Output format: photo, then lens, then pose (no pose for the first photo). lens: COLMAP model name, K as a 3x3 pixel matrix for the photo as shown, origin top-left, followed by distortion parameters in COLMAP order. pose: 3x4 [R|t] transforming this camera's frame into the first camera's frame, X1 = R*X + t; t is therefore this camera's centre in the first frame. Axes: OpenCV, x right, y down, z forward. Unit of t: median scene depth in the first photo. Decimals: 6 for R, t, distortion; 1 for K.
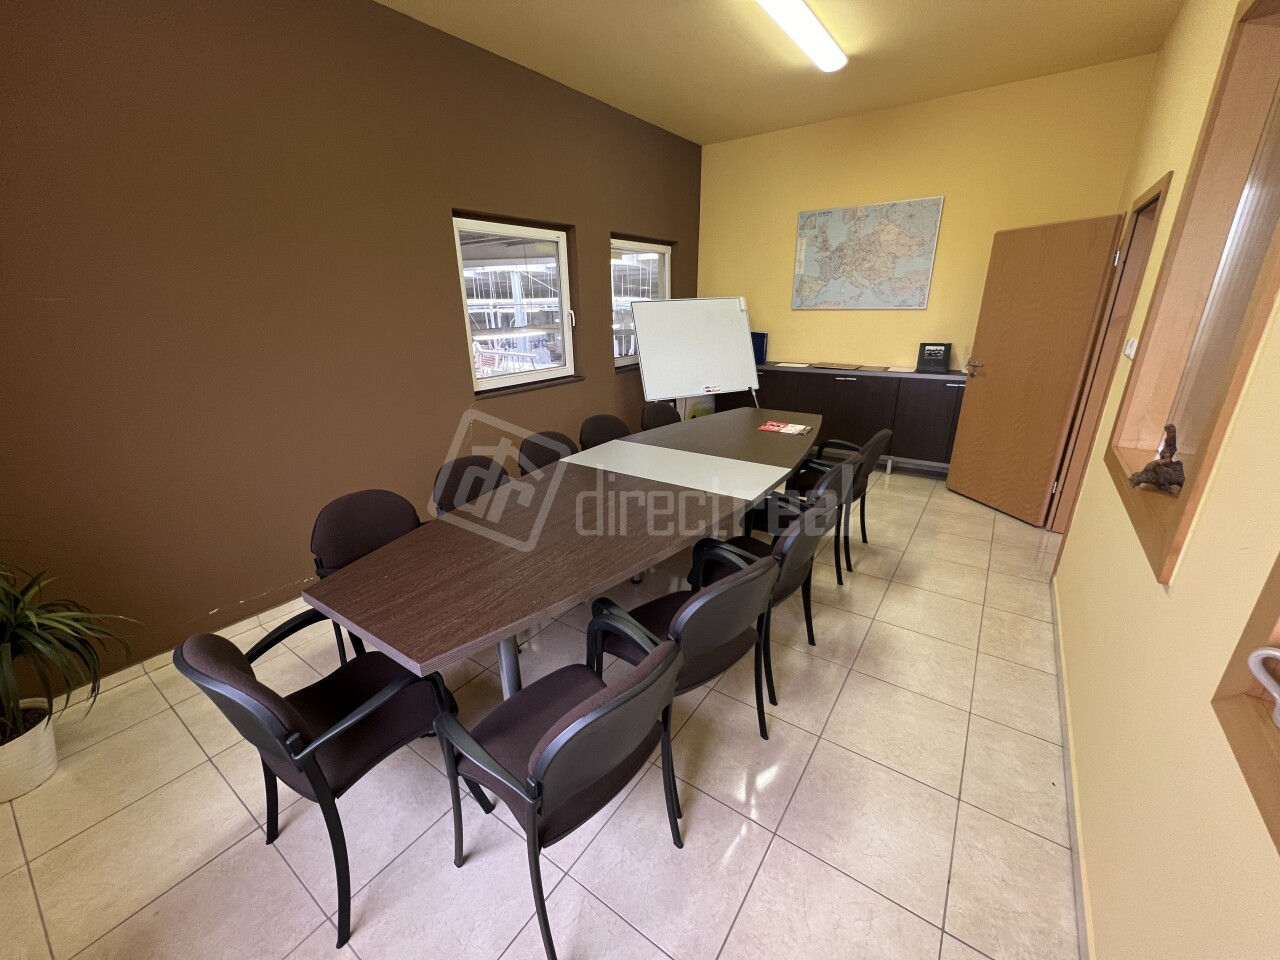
lens RADIAL K [[513.3, 0, 643.8], [0, 513.3, 483.7], [0, 0, 1]] dist [-0.001452, 0.000353]
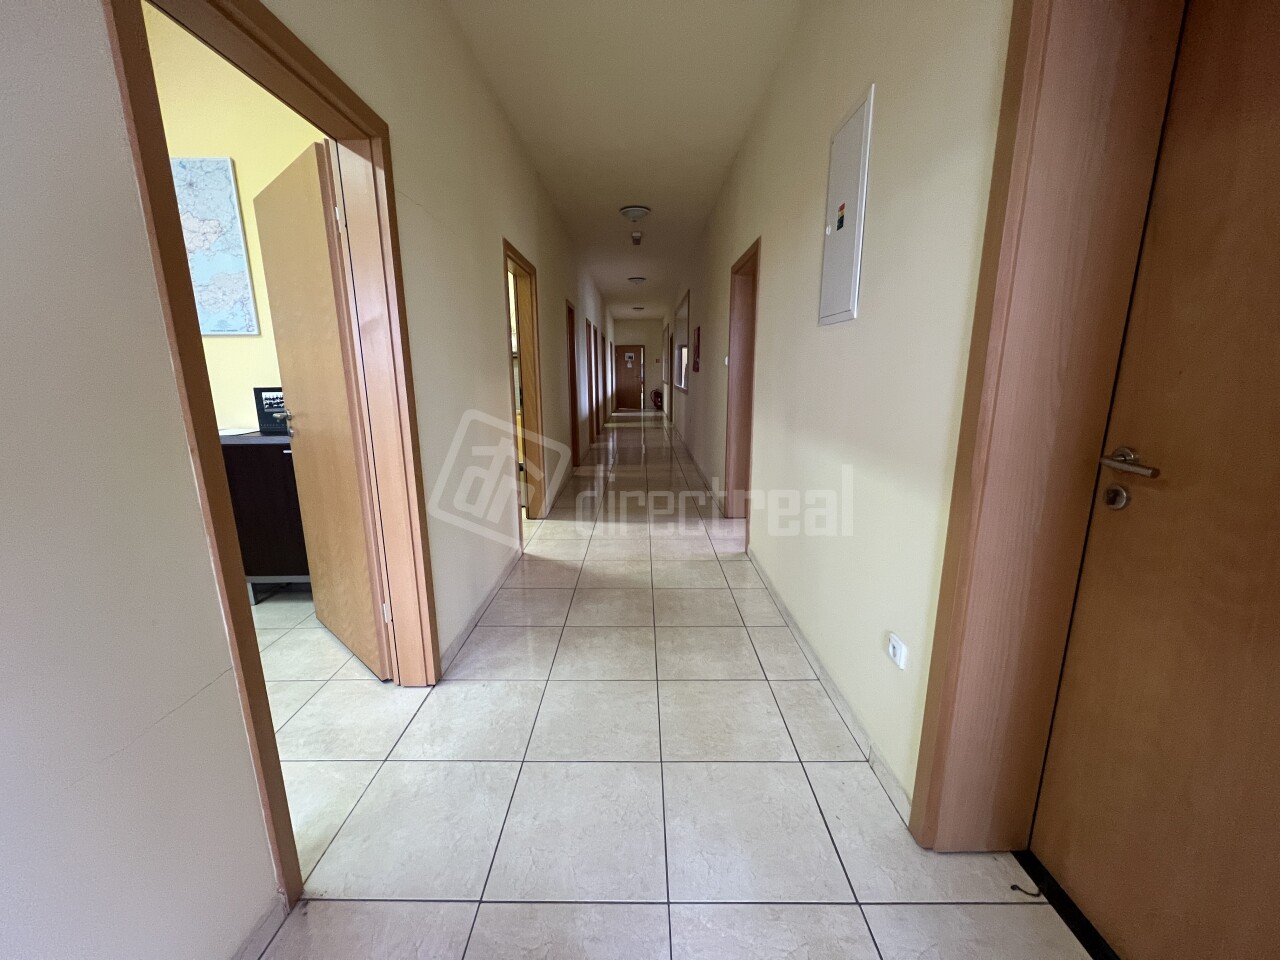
lens RADIAL K [[513.3, 0, 640.4], [0, 513.3, 481.2], [0, 0, 1]] dist [-0.001452, 0.000353]
pose [[0.822696, -0.106228, 0.558469, 0.559246], [0.176549, 0.981553, -0.073375, -0.036663], [-0.540372, 0.158963, 0.826274, 0.254953]]
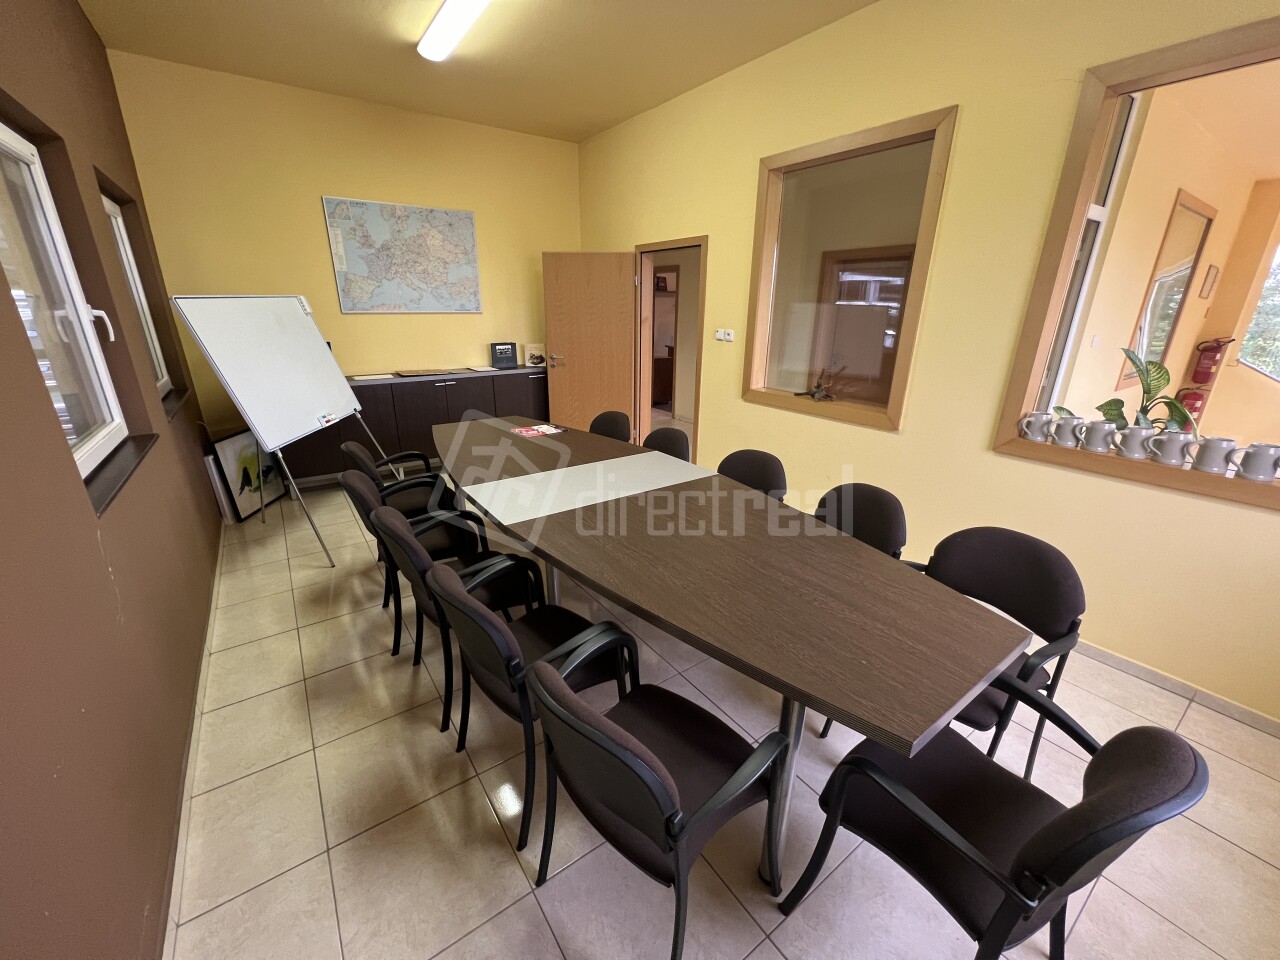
lens RADIAL K [[513.3, 0, 642.2], [0, 513.3, 475.7], [0, 0, 1]] dist [-0.001452, 0.000353]
pose [[0.337275, -0.276514, 0.899881, -0.413796], [0.304782, 0.936481, 0.173528, -0.100256], [-0.890704, 0.215741, 0.400127, 0.328839]]
